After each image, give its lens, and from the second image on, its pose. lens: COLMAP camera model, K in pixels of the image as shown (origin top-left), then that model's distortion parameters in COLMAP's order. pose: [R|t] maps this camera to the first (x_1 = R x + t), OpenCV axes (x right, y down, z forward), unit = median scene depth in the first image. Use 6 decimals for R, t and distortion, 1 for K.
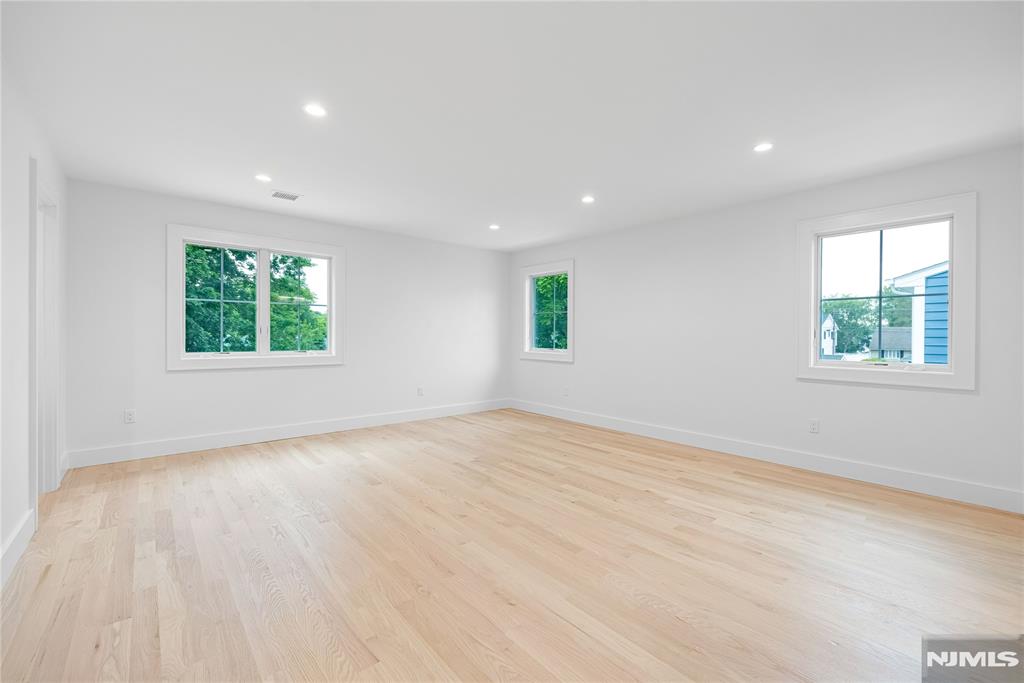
lens RADIAL K [[423.2, 0, 506.1], [0, 423.2, 336.9], [0, 0, 1]] dist [0.000333, 0.000125]
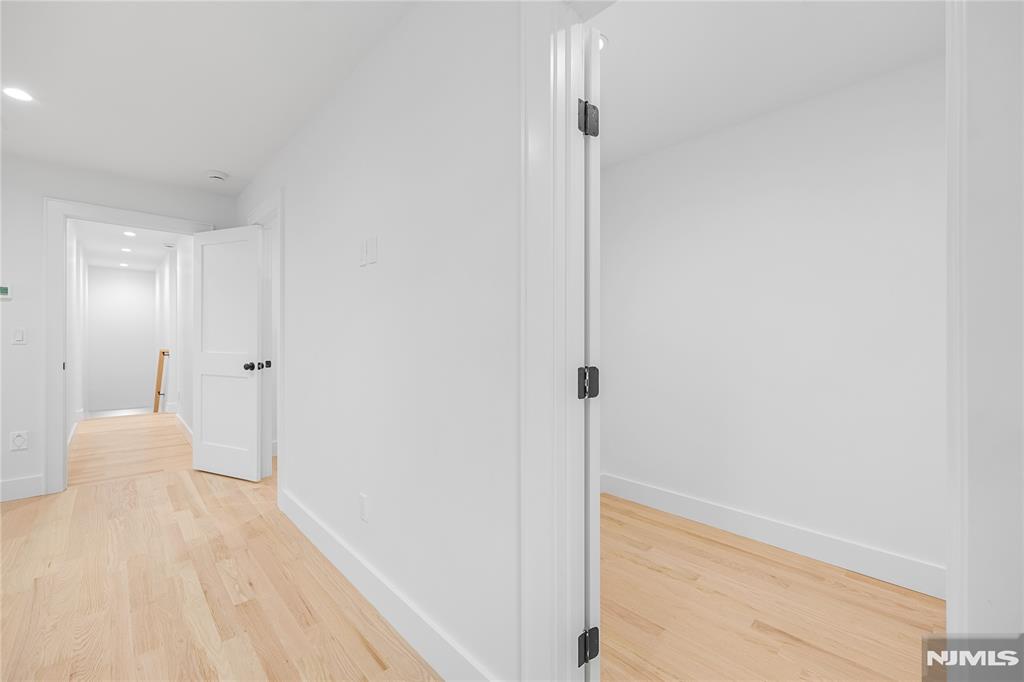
lens RADIAL K [[414.8, 0, 499.0], [0, 414.8, 340.1], [0, 0, 1]] dist [0.003293, 0.000677]
pose [[-0.998801, -0.008252, -0.048255, -0.831740], [-0.008619, 0.999935, 0.007403, -0.022330], [0.048191, 0.007810, -0.998808, 1.157627]]
